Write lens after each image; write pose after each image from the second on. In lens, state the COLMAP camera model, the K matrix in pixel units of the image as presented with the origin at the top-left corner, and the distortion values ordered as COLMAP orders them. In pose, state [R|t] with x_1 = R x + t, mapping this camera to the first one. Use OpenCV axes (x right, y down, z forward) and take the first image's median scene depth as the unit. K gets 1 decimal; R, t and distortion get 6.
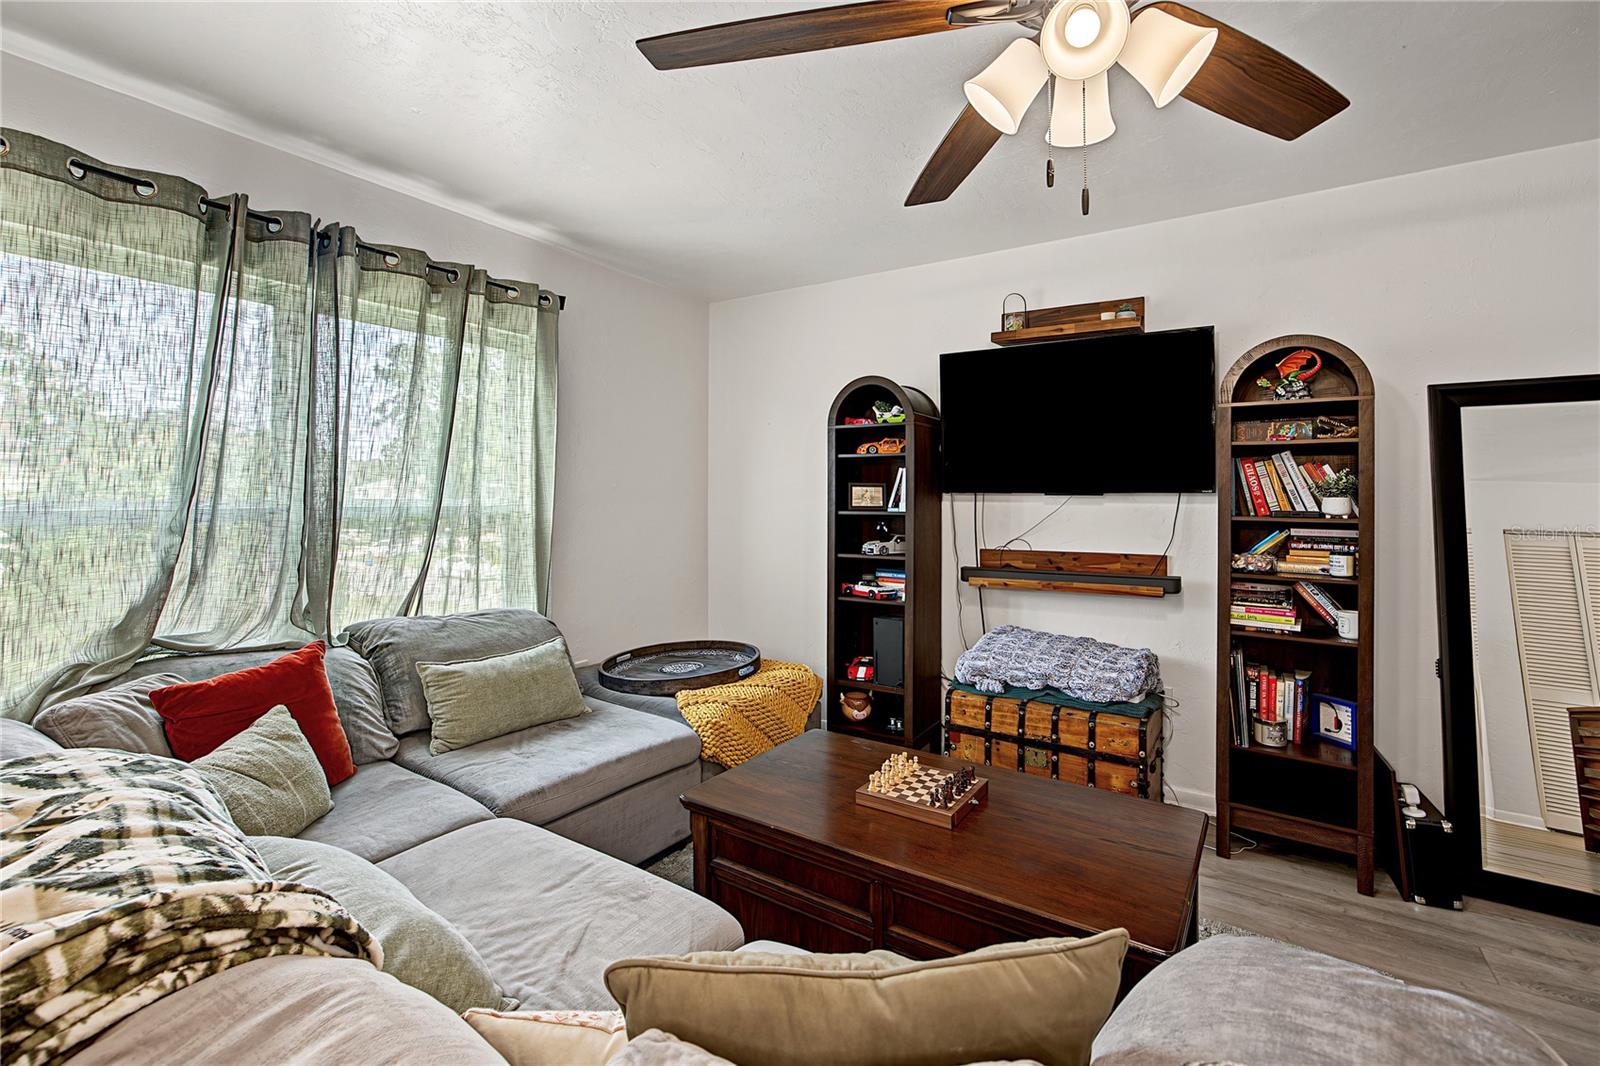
lens RADIAL K [[709.0, 0, 797.2], [0, 709.0, 482.4], [0, 0, 1]] dist [-0.011968, 0.004227]
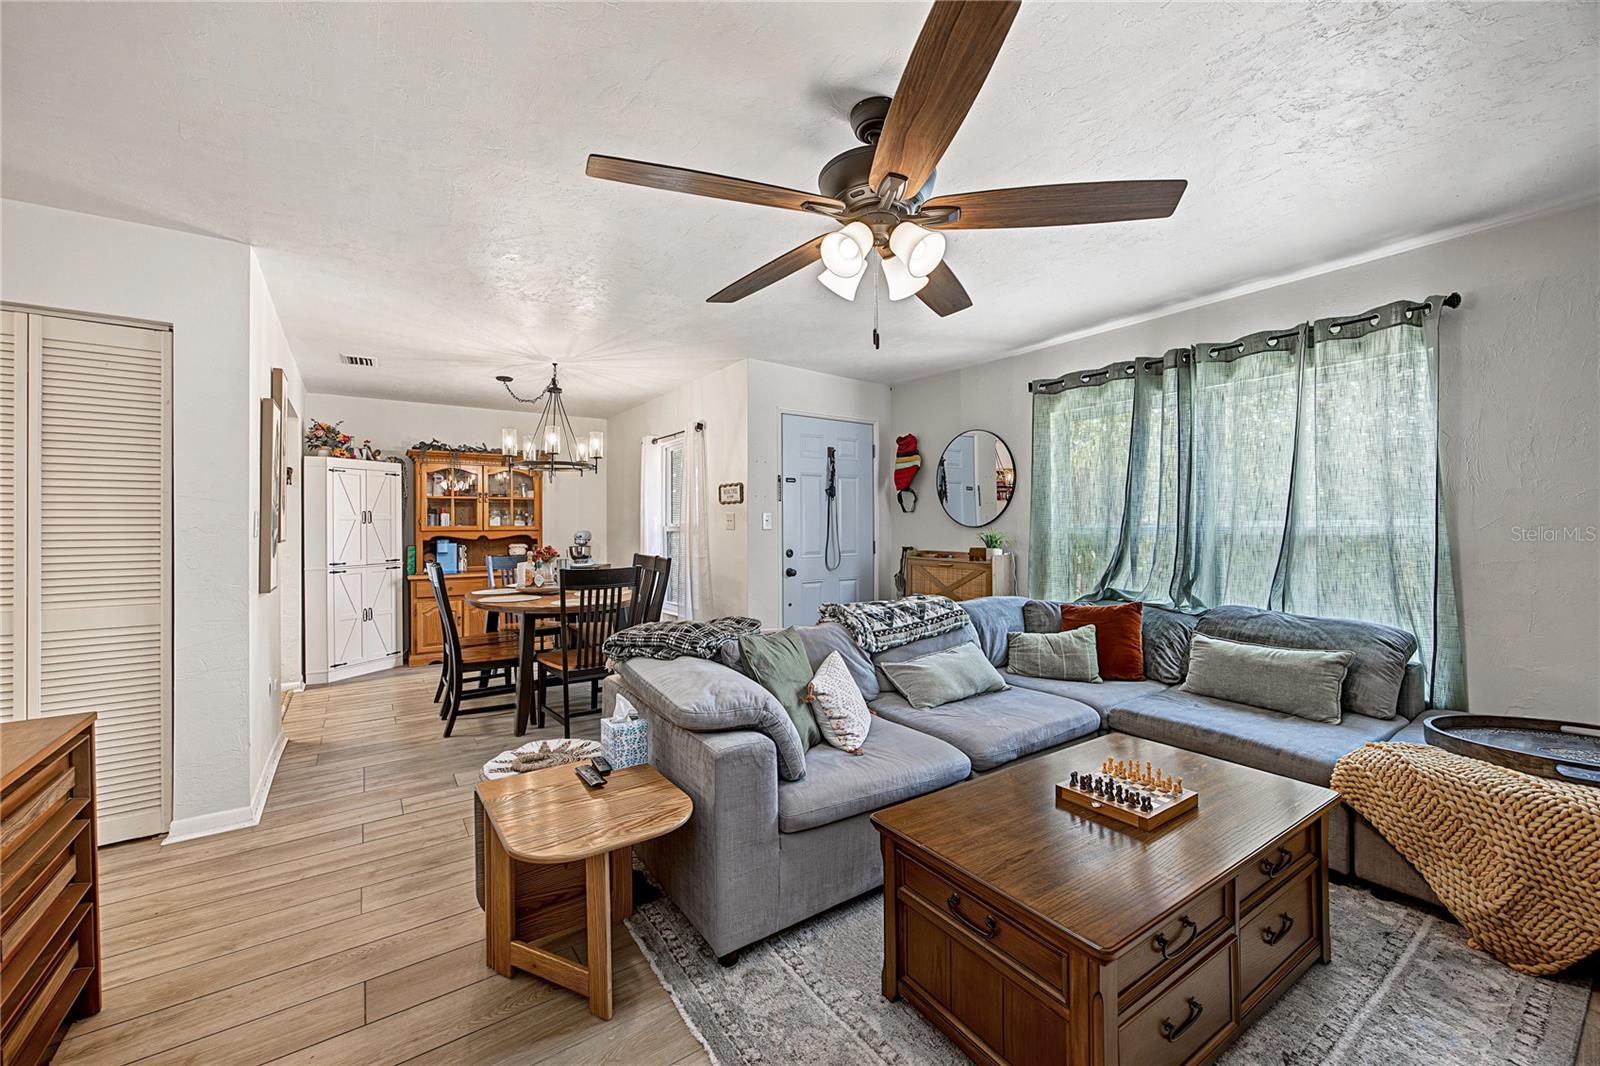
lens RADIAL K [[630.5, 0, 796.8], [0, 630.5, 521.7], [0, 0, 1]] dist [-0.015932, 0.005603]
pose [[-0.385007, -0.003149, -0.922908, 0.908990], [0.026754, 0.999536, -0.014572, 0.018180], [0.922526, -0.030302, -0.384744, 0.674964]]
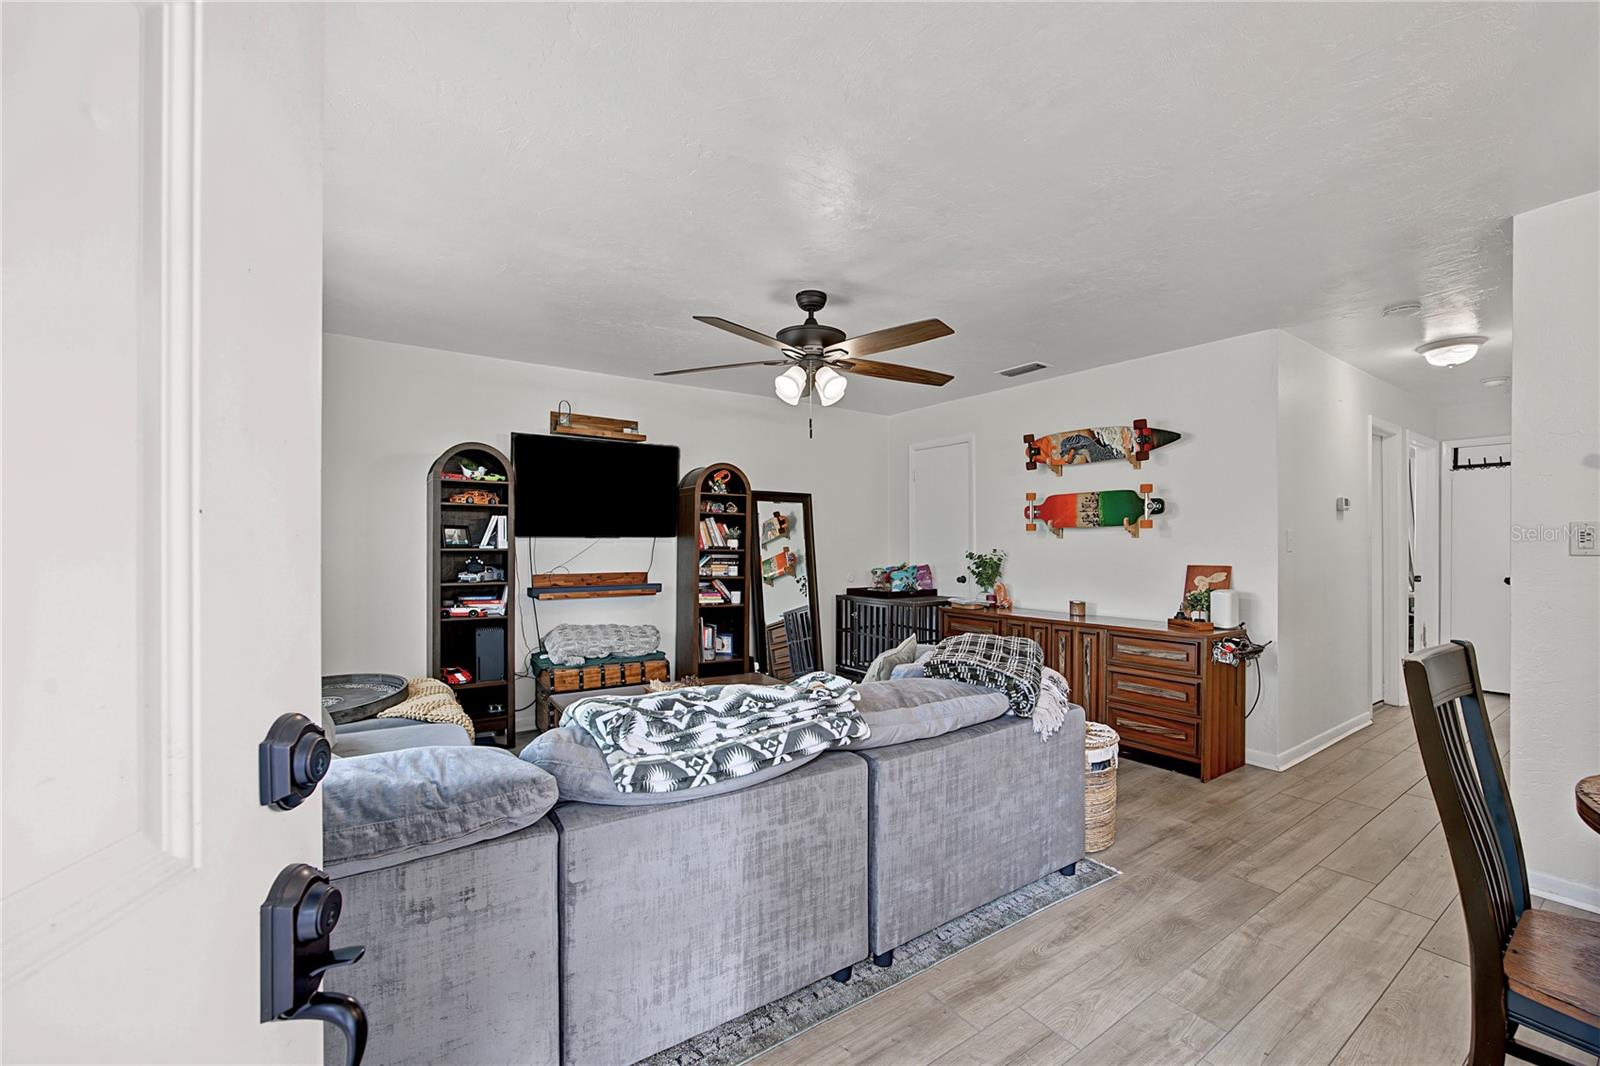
lens RADIAL K [[659.5, 0, 839.6], [0, 659.5, 546.8], [0, 0, 1]] dist [-0.007179, 0.000221]
pose [[0.347506, -0.001630, 0.937676, -0.991850], [-0.024253, 0.999648, 0.010726, 0.012781], [-0.937364, -0.026469, 0.347344, -0.021267]]
